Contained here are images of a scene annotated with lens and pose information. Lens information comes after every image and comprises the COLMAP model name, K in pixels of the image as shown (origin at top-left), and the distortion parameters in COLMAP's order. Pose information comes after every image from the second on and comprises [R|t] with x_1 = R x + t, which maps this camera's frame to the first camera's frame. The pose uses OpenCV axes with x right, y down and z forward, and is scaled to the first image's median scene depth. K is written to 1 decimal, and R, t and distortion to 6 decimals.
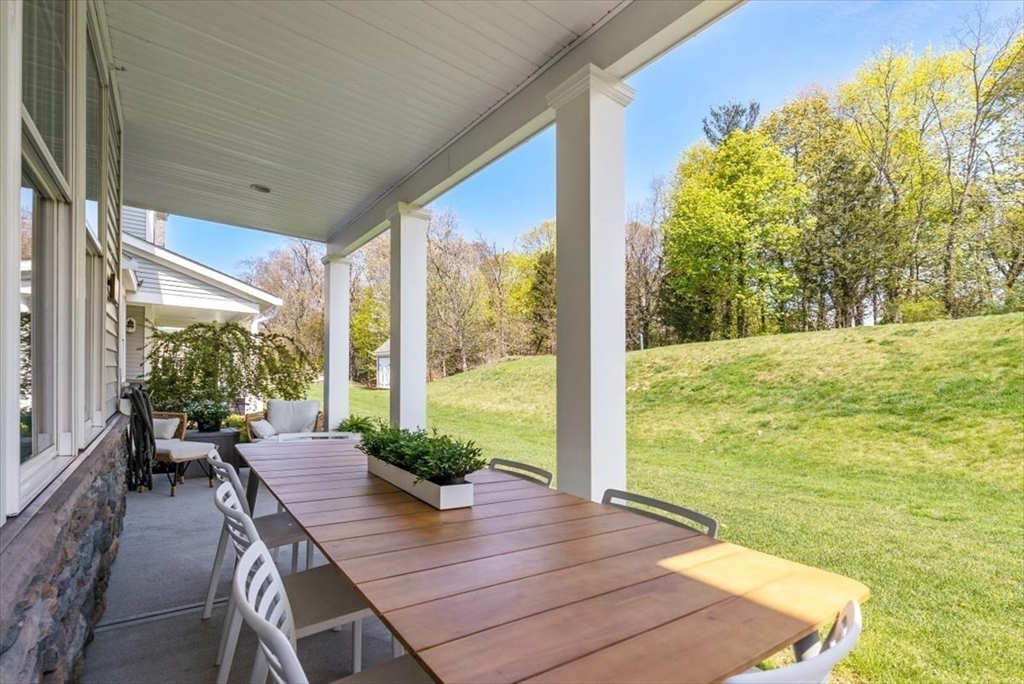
lens RADIAL K [[469.5, 0, 457.1], [0, 469.5, 372.2], [0, 0, 1]] dist [0.000336, -0.000053]
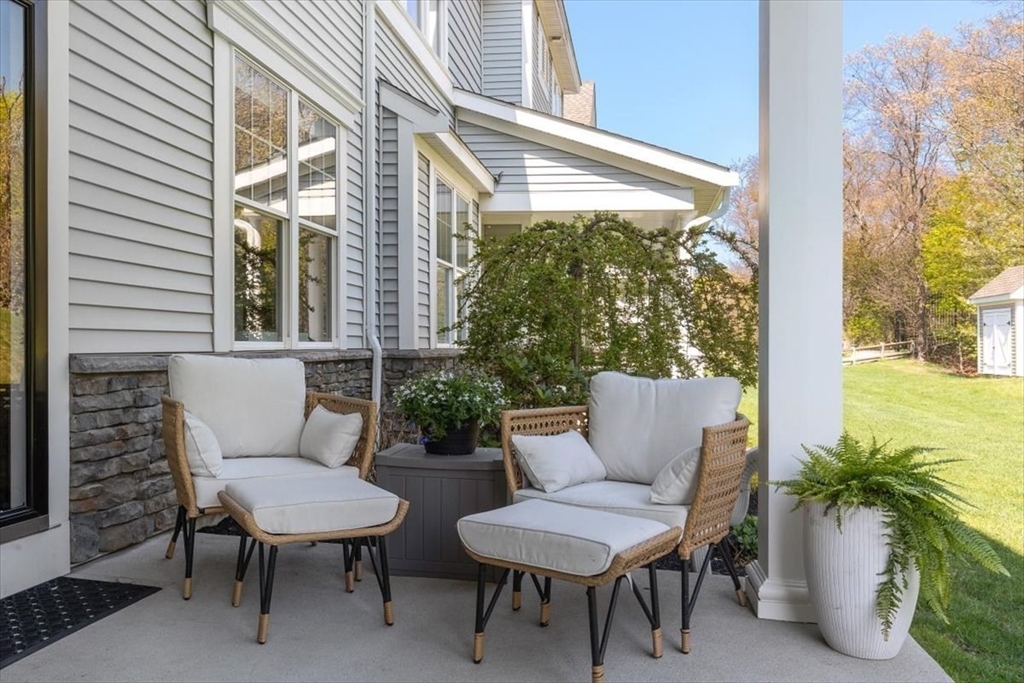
lens RADIAL K [[757.3, 0, 511.9], [0, 757.3, 356.1], [0, 0, 1]] dist [0.001048, 0.000310]
pose [[0.749802, -0.001353, -0.661661, -0.047676], [0.006106, 0.999969, 0.004873, 0.024372], [0.661634, -0.007694, 0.749787, 0.310859]]
